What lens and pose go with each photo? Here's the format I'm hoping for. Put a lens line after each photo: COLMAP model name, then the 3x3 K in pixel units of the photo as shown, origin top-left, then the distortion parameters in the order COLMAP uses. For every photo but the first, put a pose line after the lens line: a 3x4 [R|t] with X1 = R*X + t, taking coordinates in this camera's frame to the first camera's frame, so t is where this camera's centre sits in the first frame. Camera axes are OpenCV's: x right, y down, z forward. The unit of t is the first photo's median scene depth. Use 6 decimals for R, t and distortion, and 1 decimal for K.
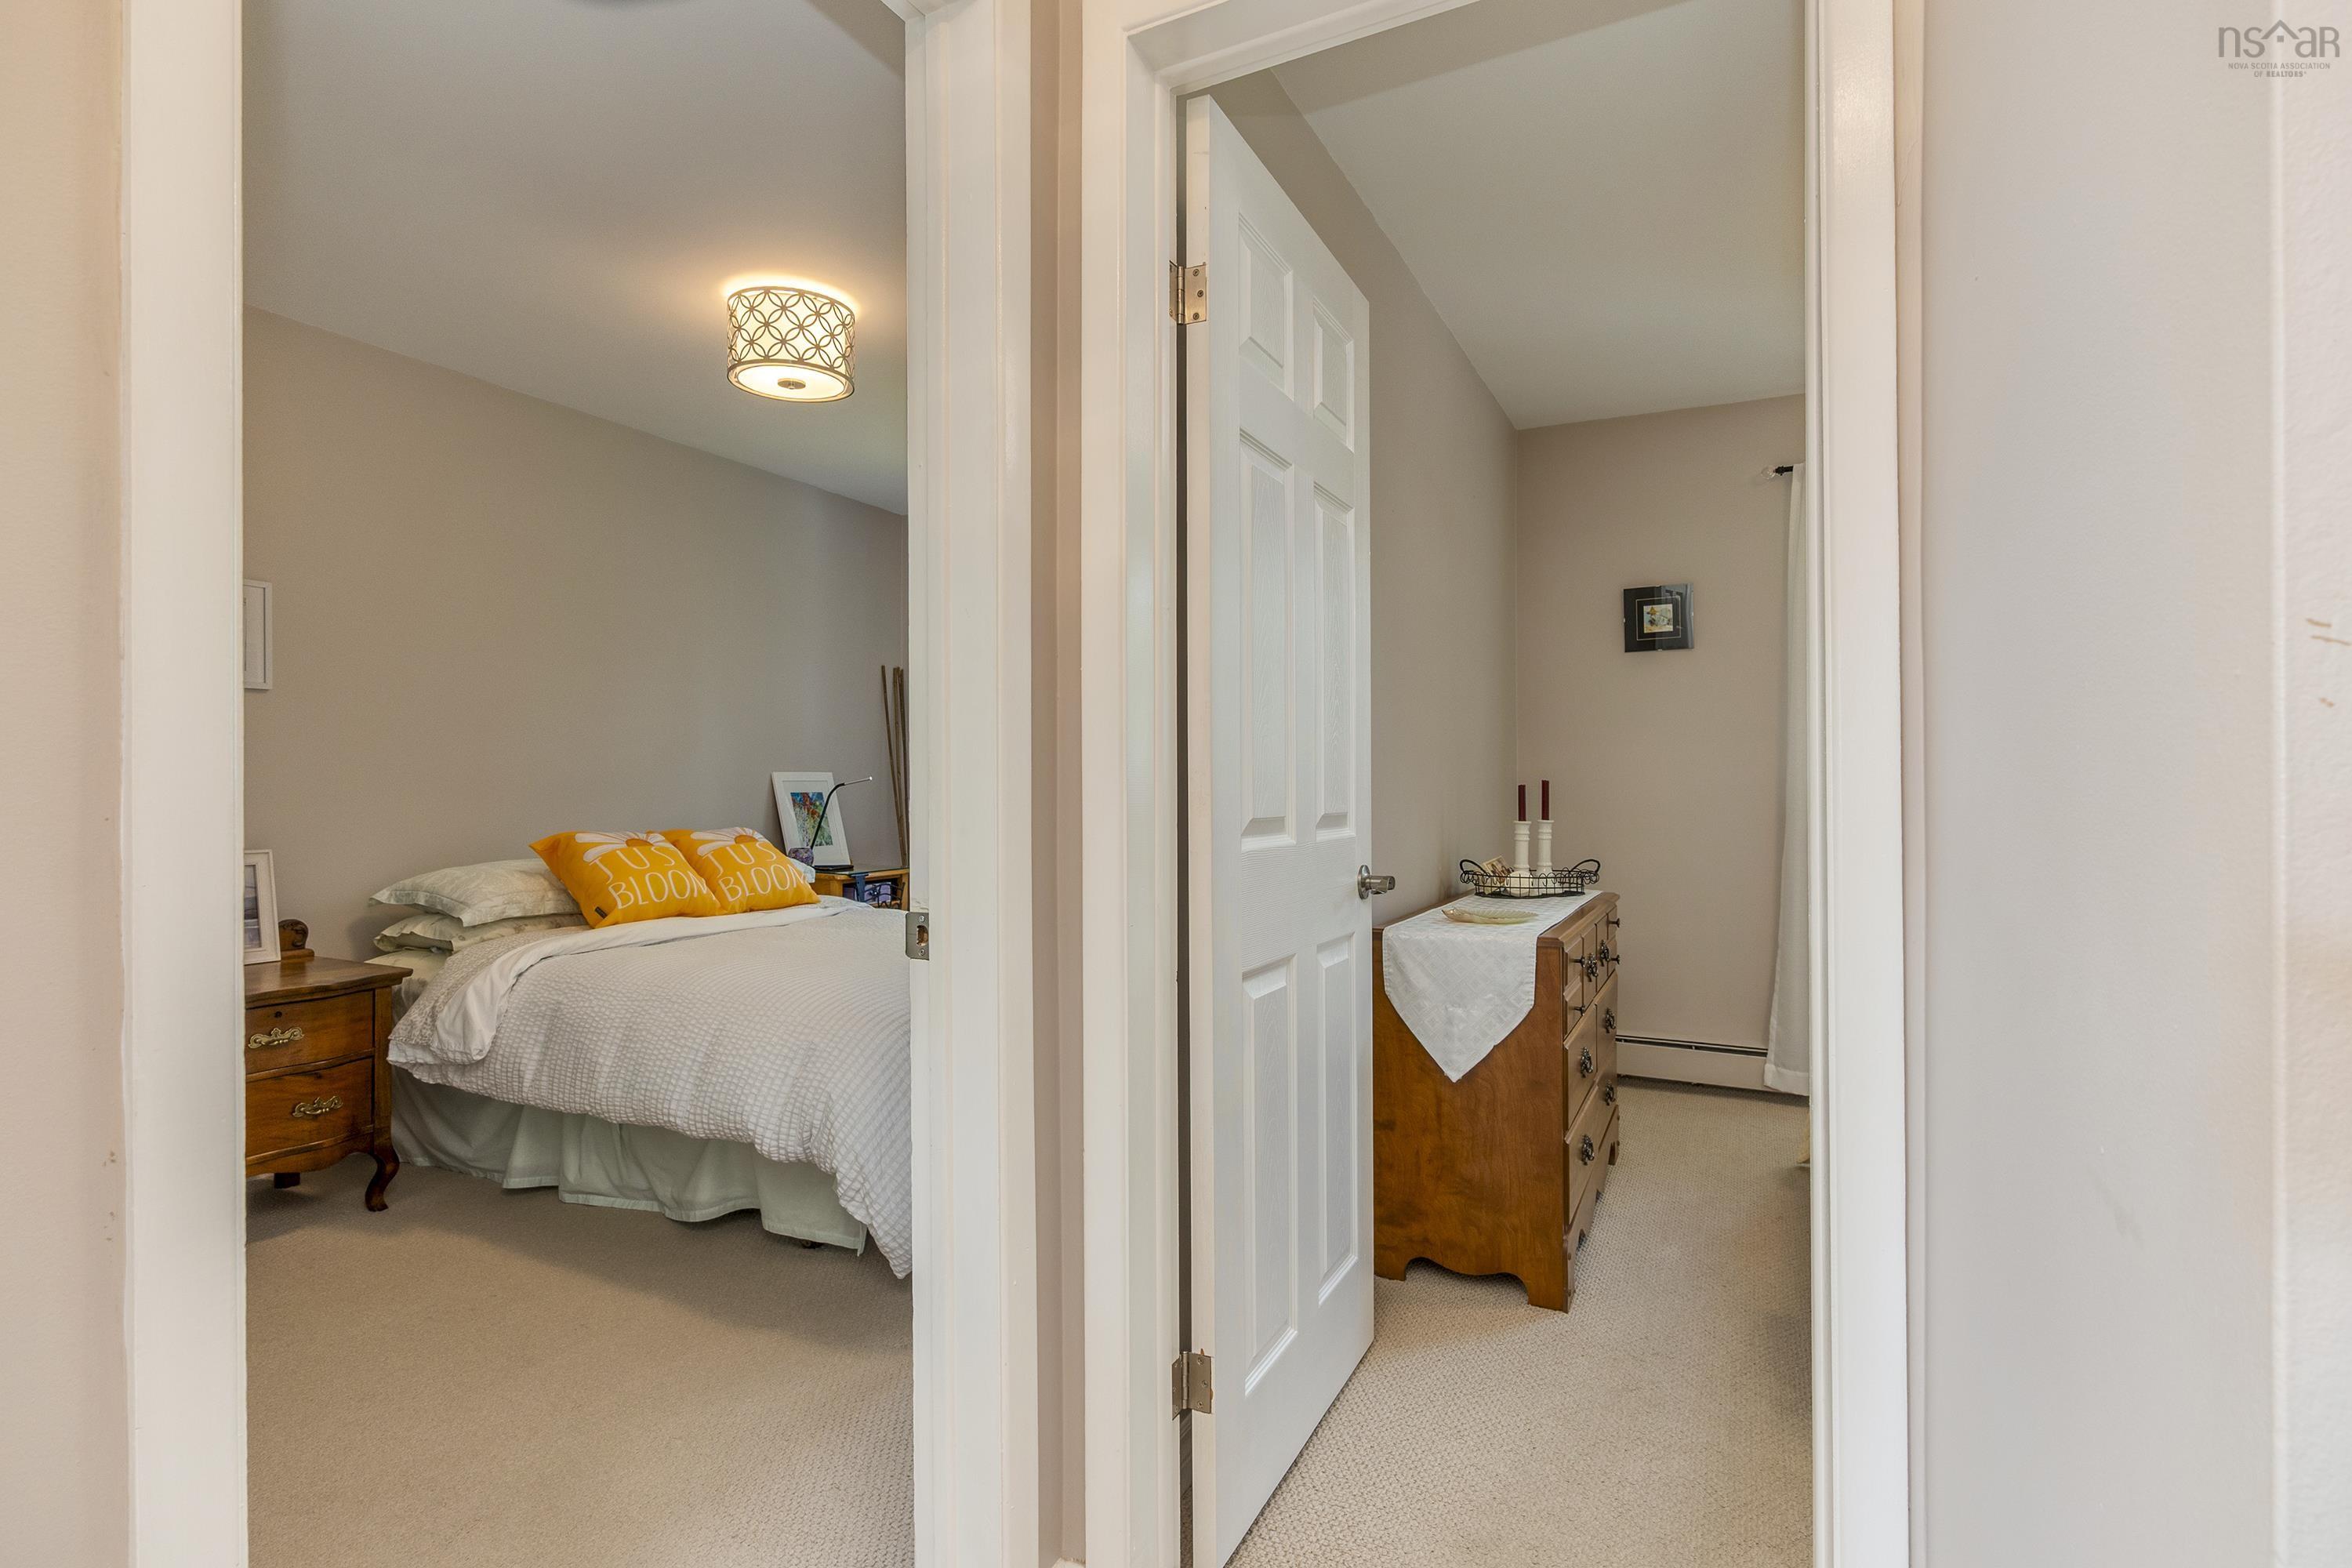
lens RADIAL K [[1188.1, 0, 1184.5], [0, 1188.1, 788.4], [0, 0, 1]] dist [-0.004384, 0.013330]
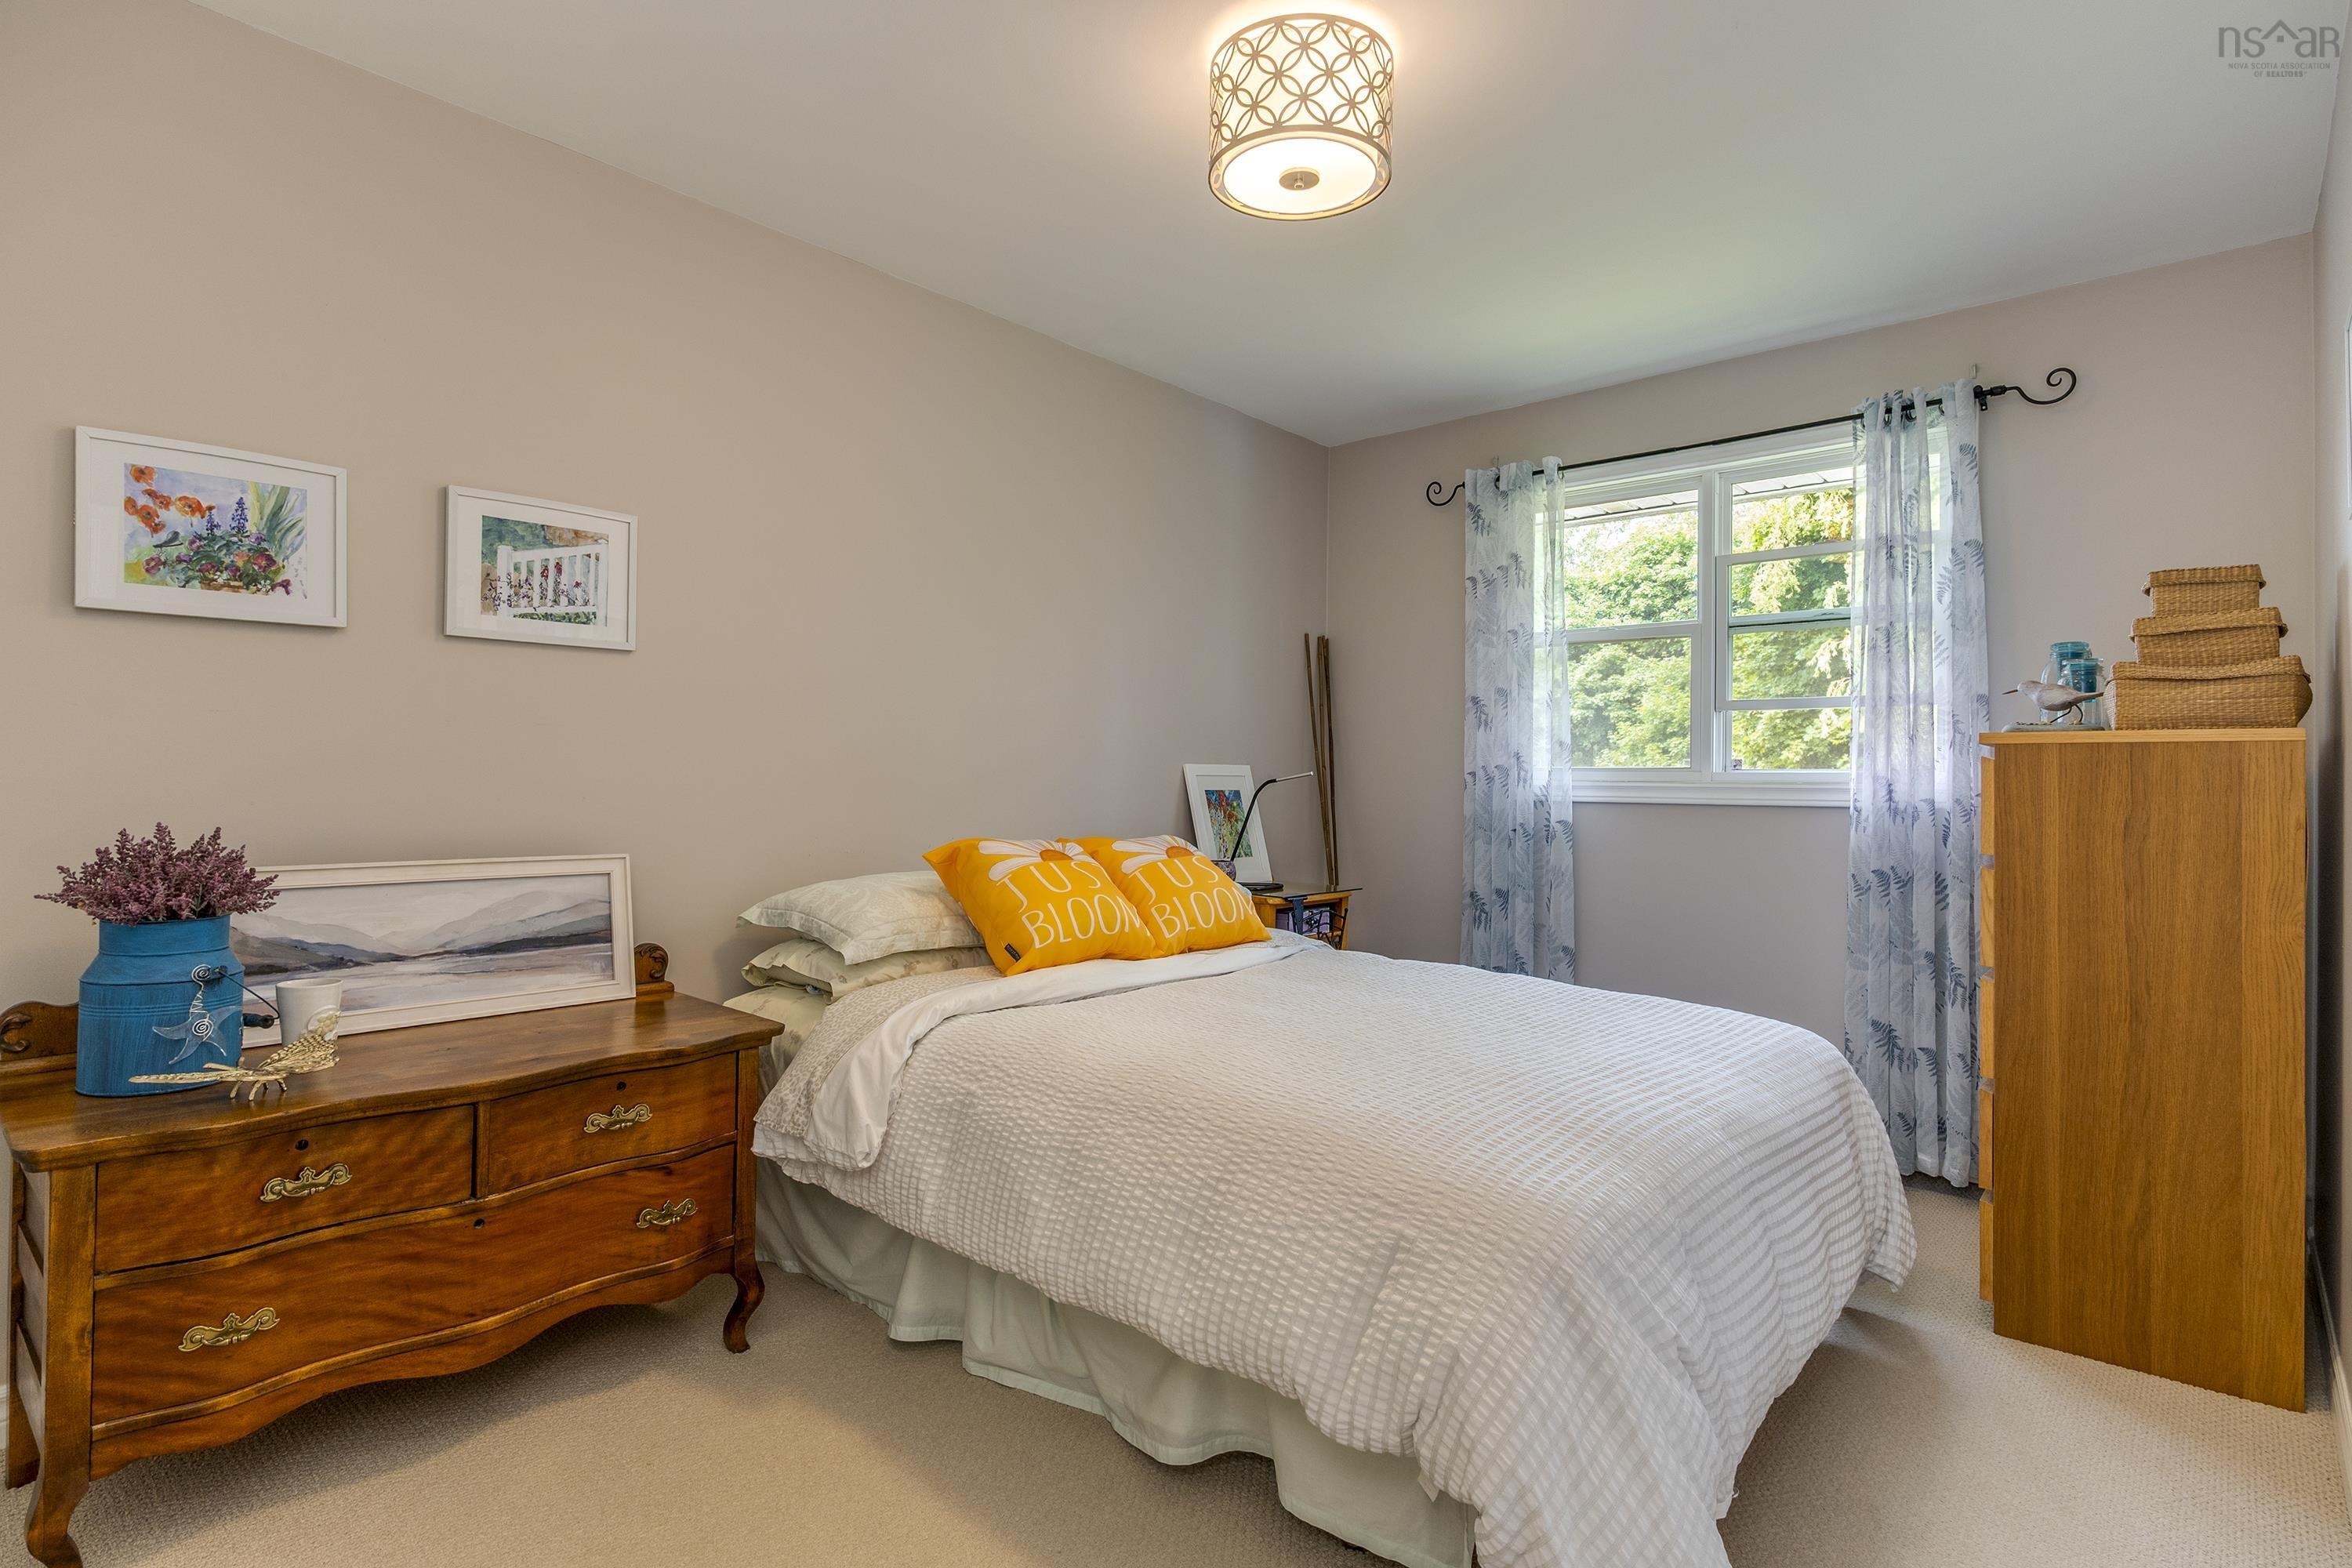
lens RADIAL K [[1188.1, 0, 1184.5], [0, 1188.1, 788.4], [0, 0, 1]] dist [-0.004384, 0.013330]
pose [[0.967589, 0.017338, -0.251935, -0.217637], [-0.017096, 0.999849, 0.003148, 0.000044], [0.251951, 0.001261, 0.967739, 0.336587]]
